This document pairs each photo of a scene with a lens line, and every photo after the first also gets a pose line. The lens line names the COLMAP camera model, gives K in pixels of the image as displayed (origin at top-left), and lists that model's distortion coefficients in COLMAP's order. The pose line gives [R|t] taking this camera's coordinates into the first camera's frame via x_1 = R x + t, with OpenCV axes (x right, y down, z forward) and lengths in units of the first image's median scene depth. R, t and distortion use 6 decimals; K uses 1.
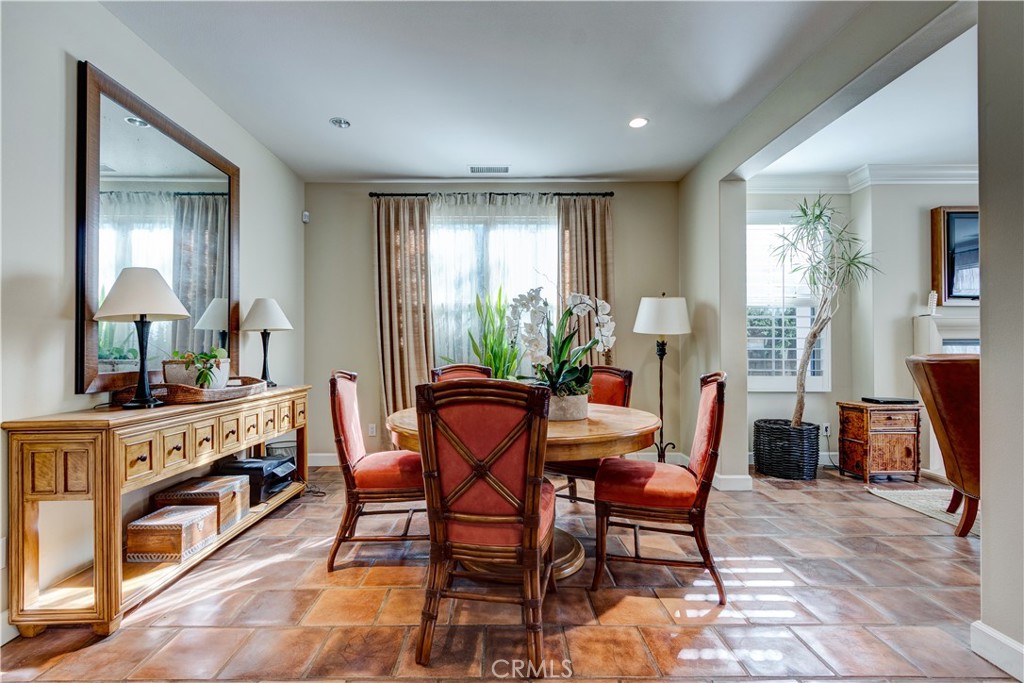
lens RADIAL K [[466.6, 0, 509.8], [0, 466.6, 344.2], [0, 0, 1]] dist [0.005634, -0.001457]
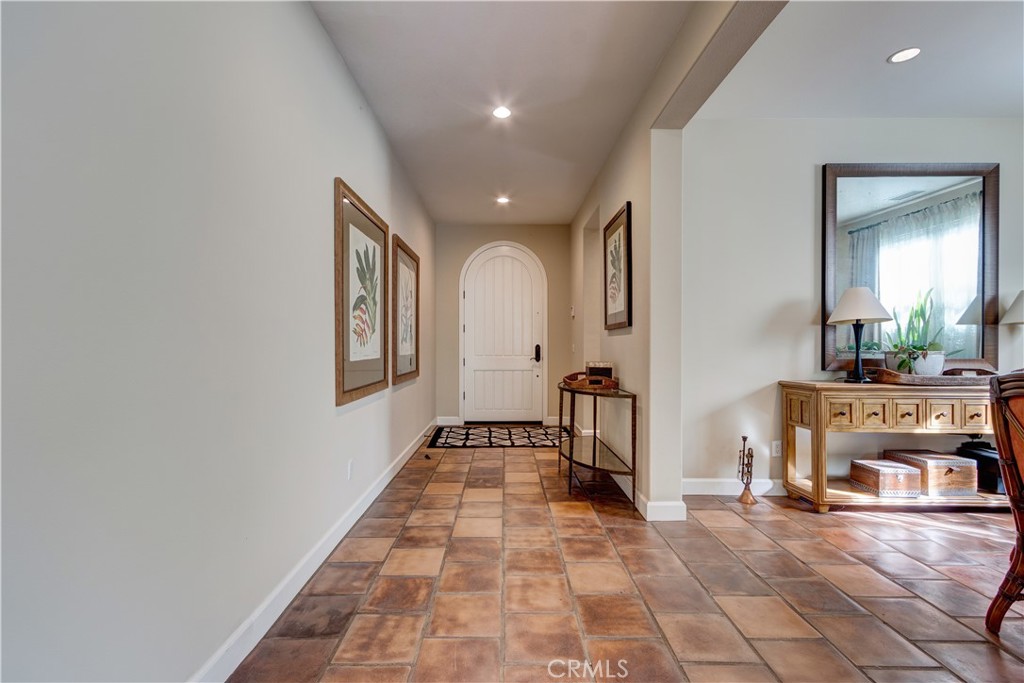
lens RADIAL K [[466.6, 0, 507.0], [0, 466.6, 339.5], [0, 0, 1]] dist [0.005634, -0.001457]
pose [[-0.011102, -0.008169, -0.999905, 0.697130], [0.013622, 0.999873, -0.008320, -0.002768], [0.999846, -0.013713, -0.010990, -0.081828]]
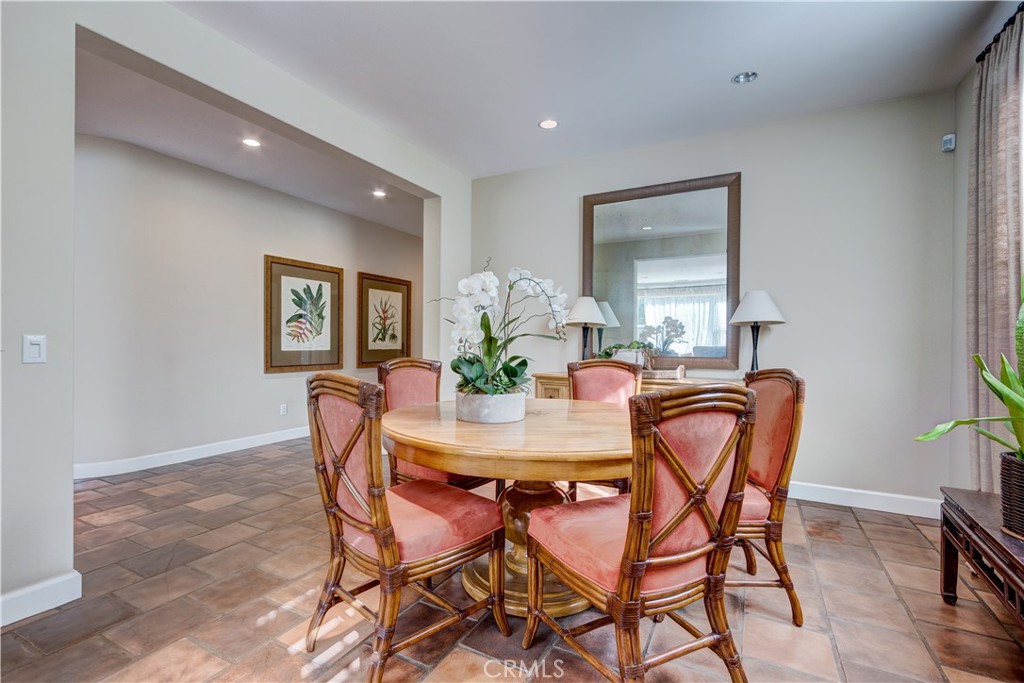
lens RADIAL K [[466.6, 0, 511.7], [0, 466.6, 346.5], [0, 0, 1]] dist [0.005634, -0.001457]
pose [[-0.478375, -0.001899, -0.878154, 0.936684], [0.003095, 0.999988, -0.003849, 0.033044], [0.878150, -0.004559, -0.478363, 1.630689]]
